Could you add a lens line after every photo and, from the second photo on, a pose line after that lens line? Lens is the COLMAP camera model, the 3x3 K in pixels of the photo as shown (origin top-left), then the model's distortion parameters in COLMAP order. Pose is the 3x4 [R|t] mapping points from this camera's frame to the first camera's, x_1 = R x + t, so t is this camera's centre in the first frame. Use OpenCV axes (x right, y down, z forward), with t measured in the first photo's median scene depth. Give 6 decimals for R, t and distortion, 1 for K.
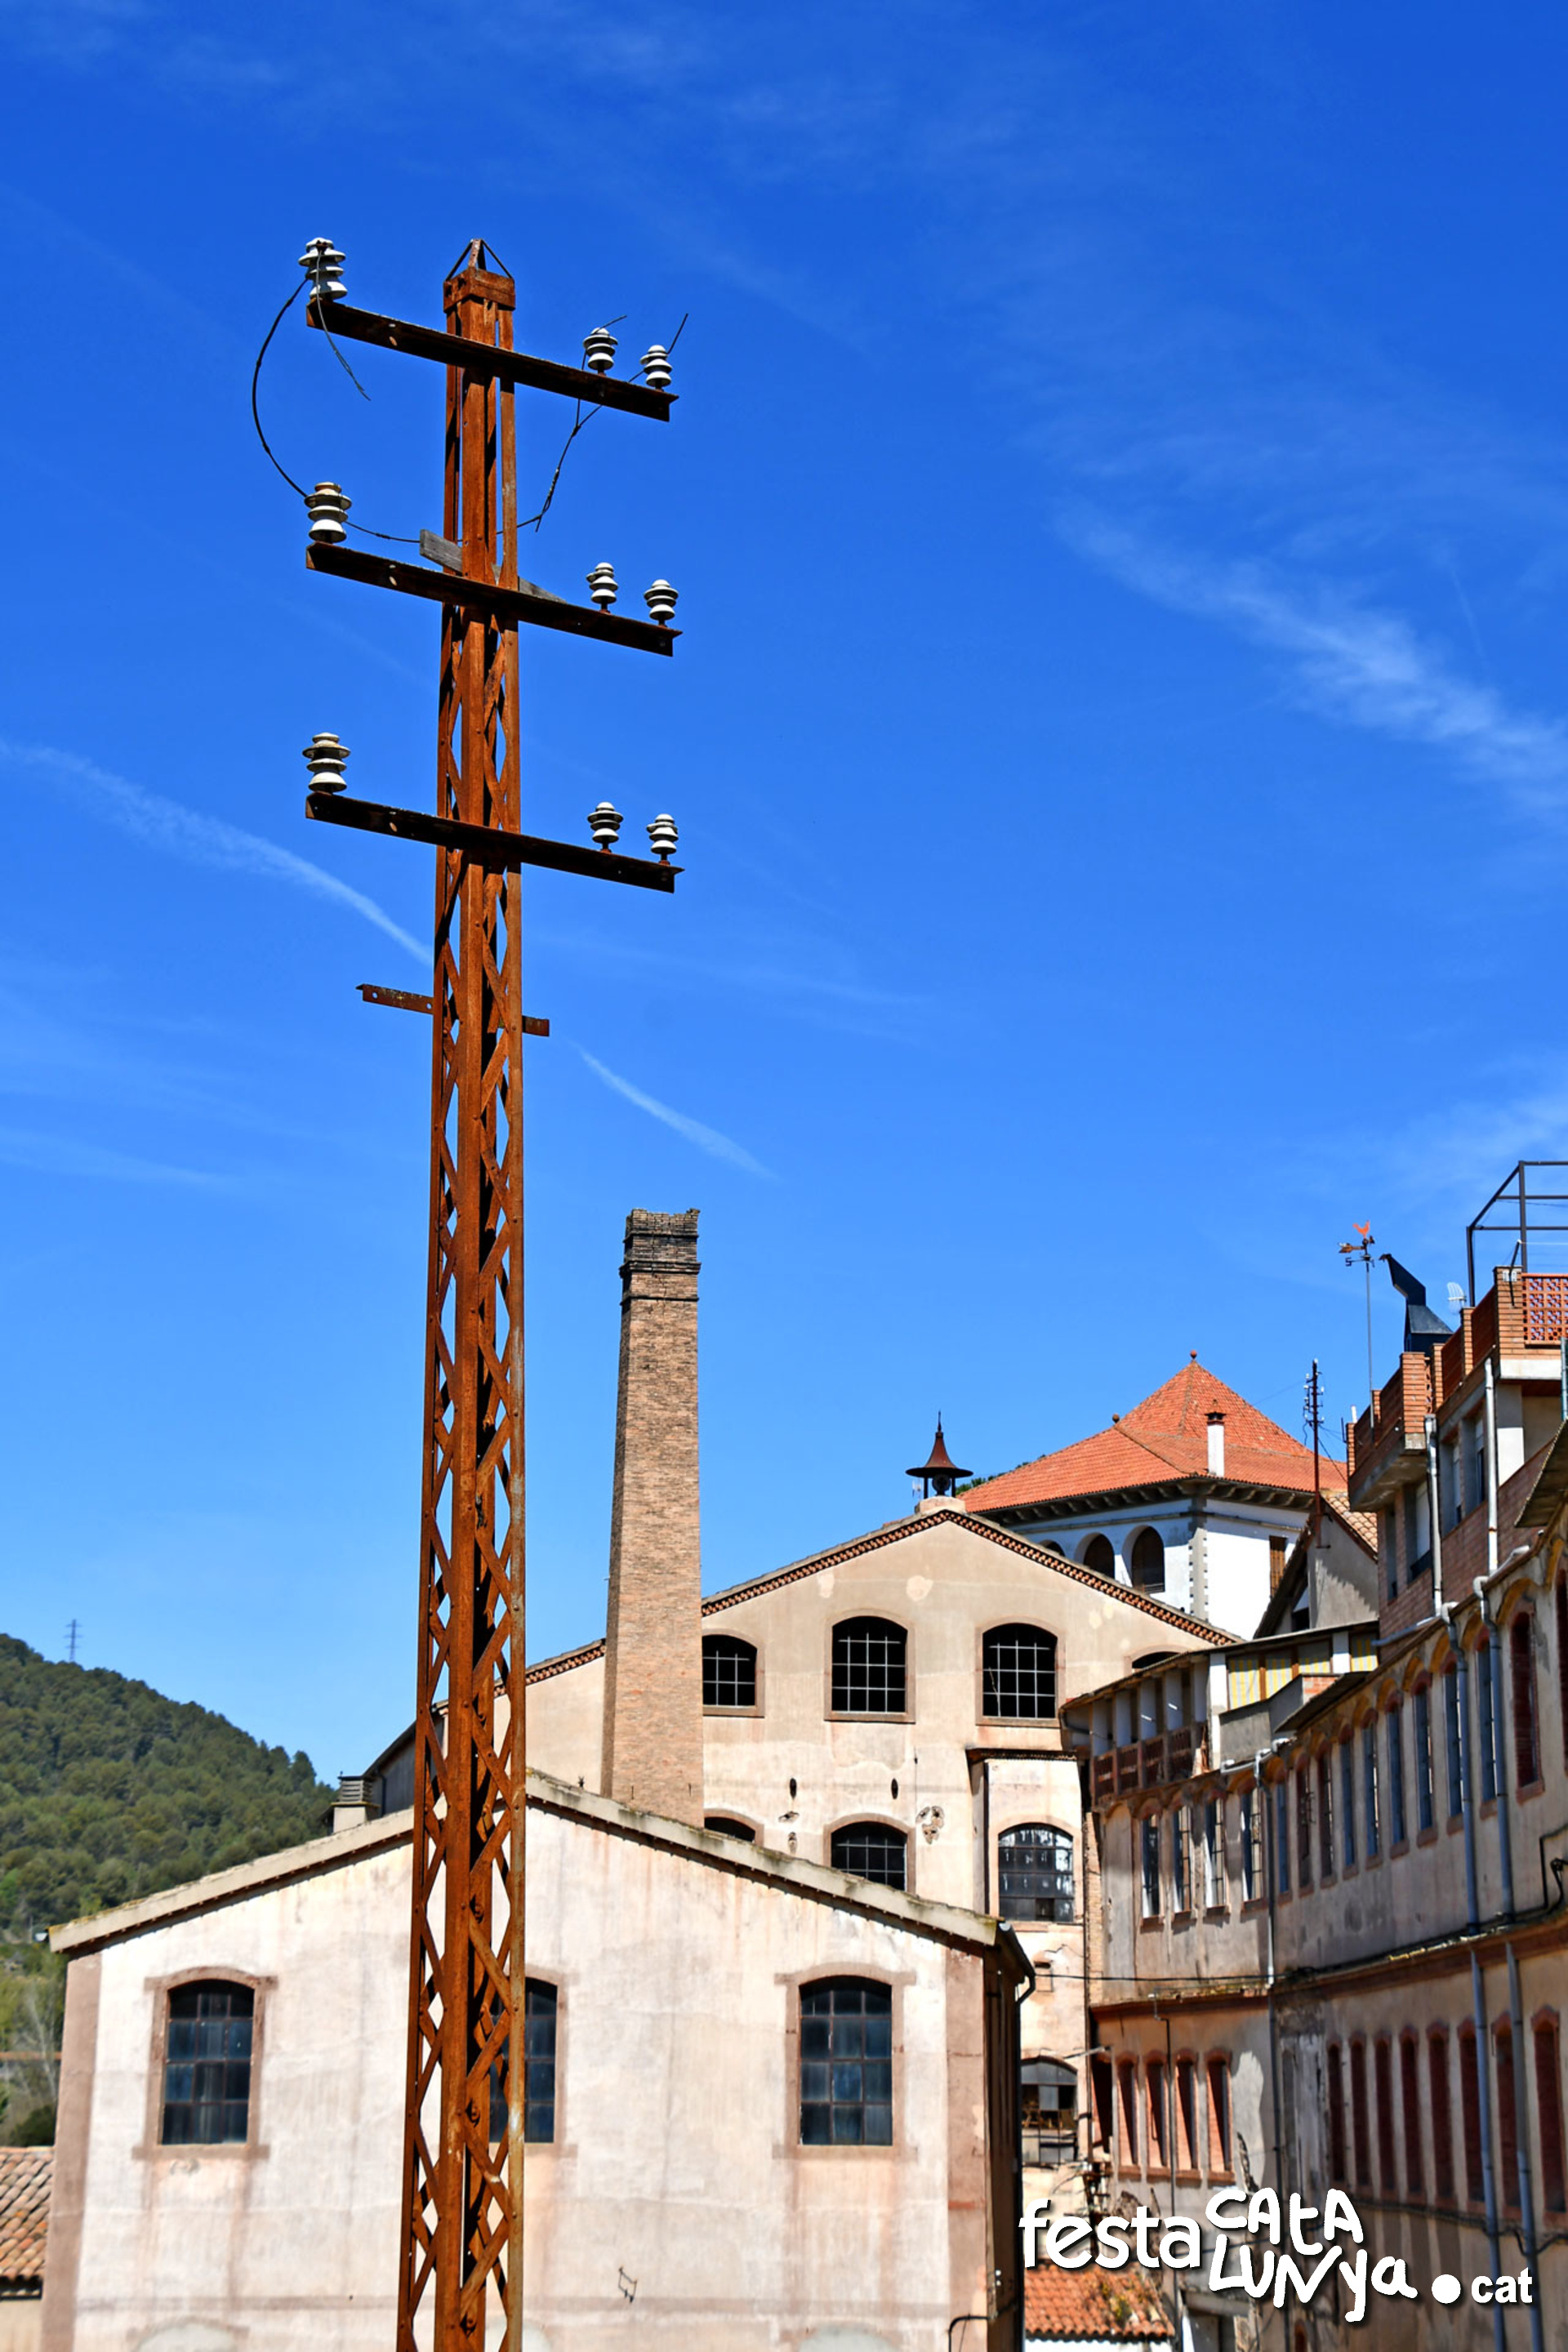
lens RADIAL K [[4257.5, 0, 784.0], [0, 4257.5, 1176.0], [0, 0, 1]] dist [0.234729, 2.334715]
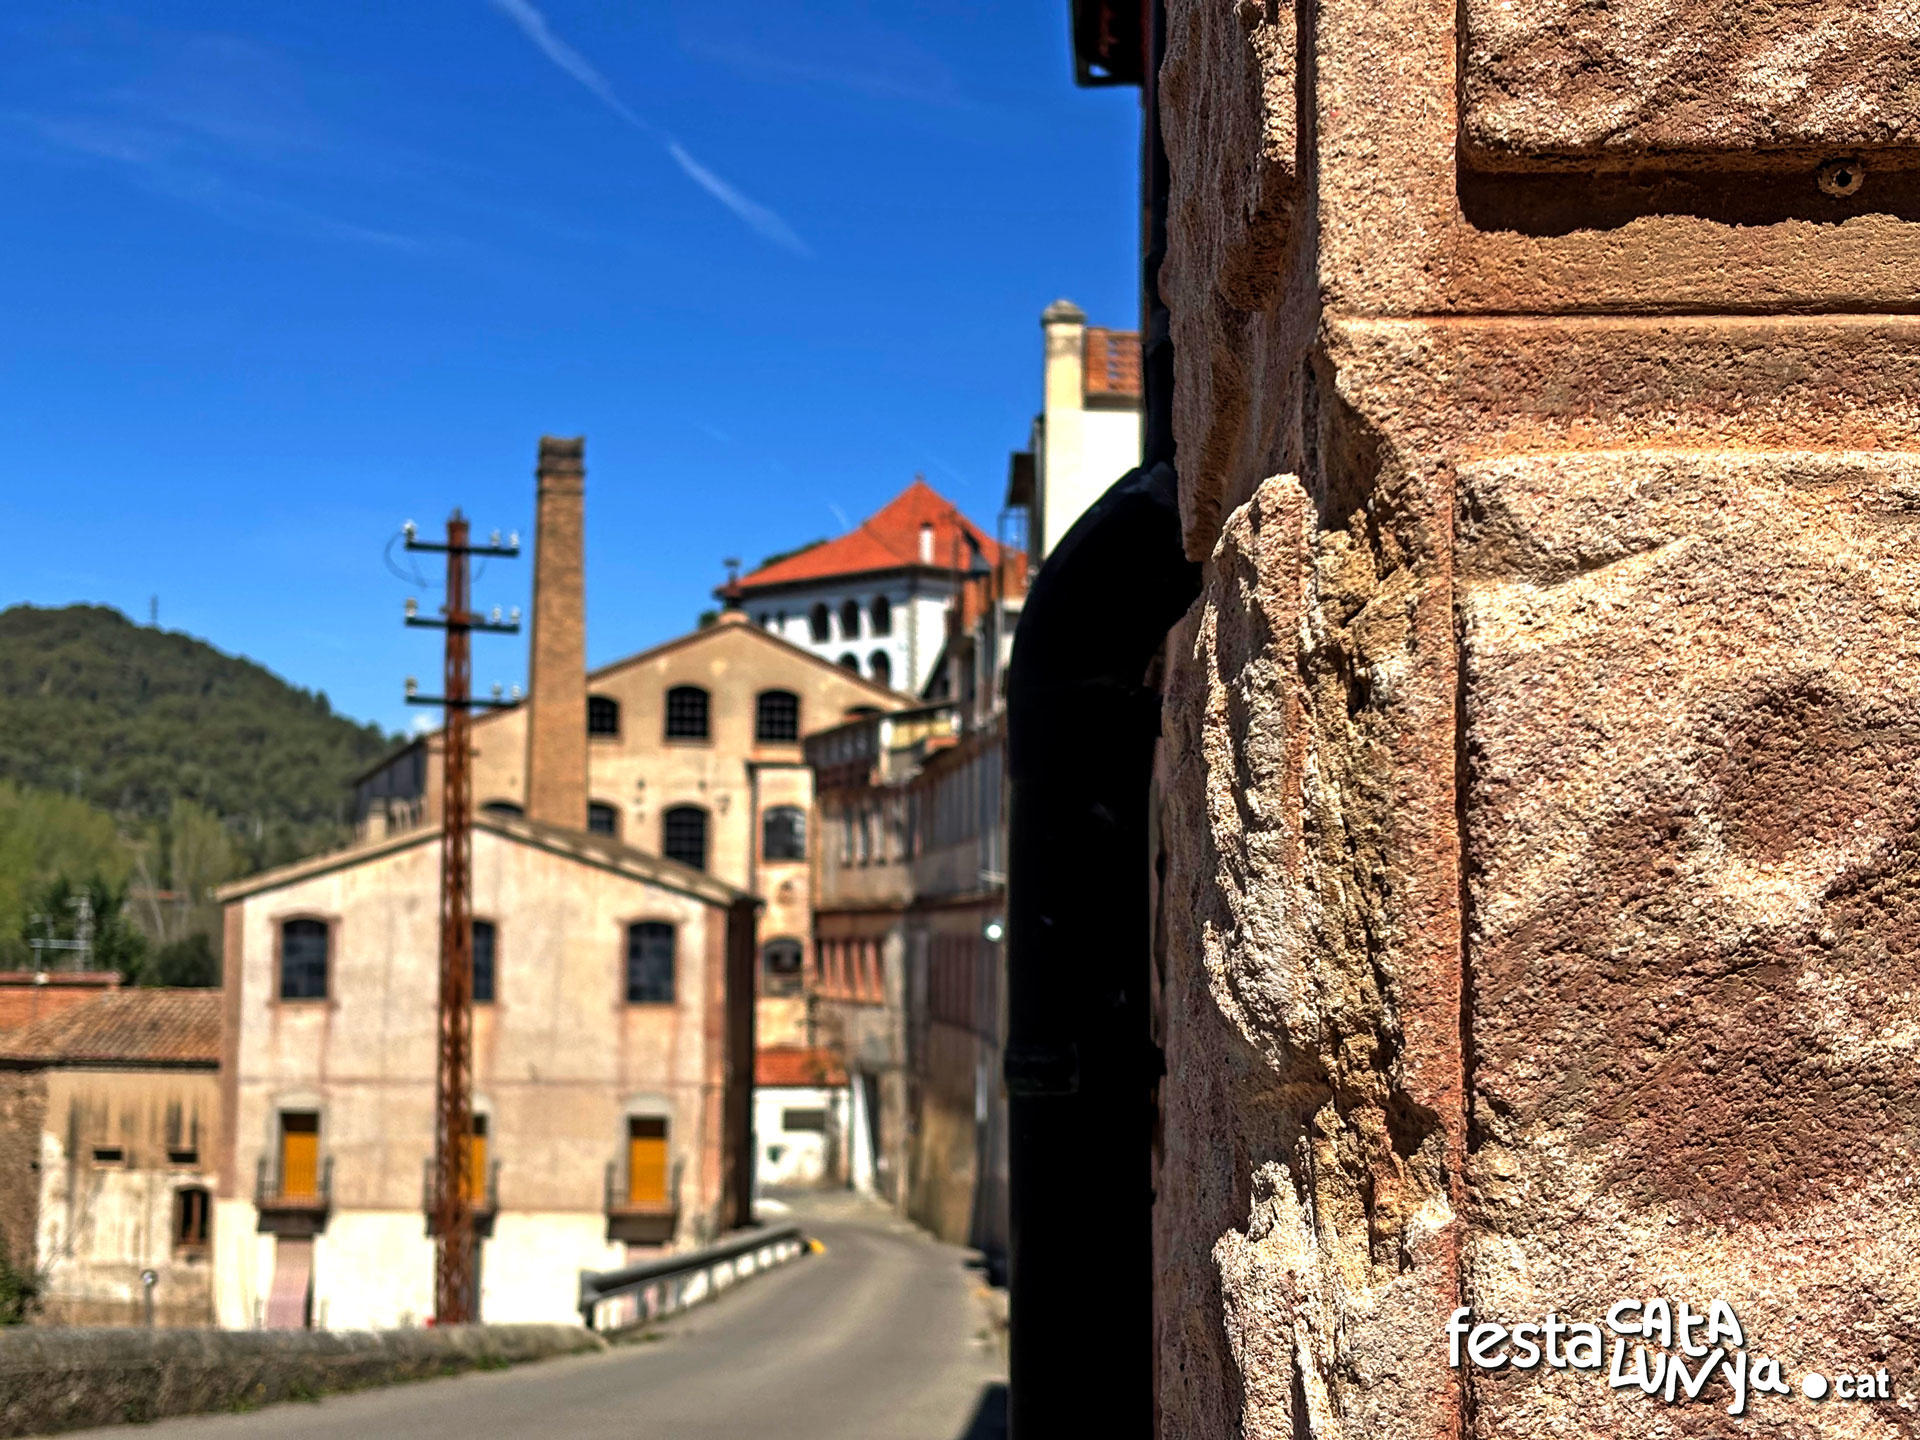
lens RADIAL K [[2966.5, 0, 960.0], [0, 2966.5, 720.0], [0, 0, 1]] dist [0.224264, 0.012321]
pose [[0.995038, 0.008586, 0.099129, 0.010684], [-0.022511, 0.989863, 0.140231, -0.049494], [-0.096920, -0.141766, 0.985144, -0.162522]]
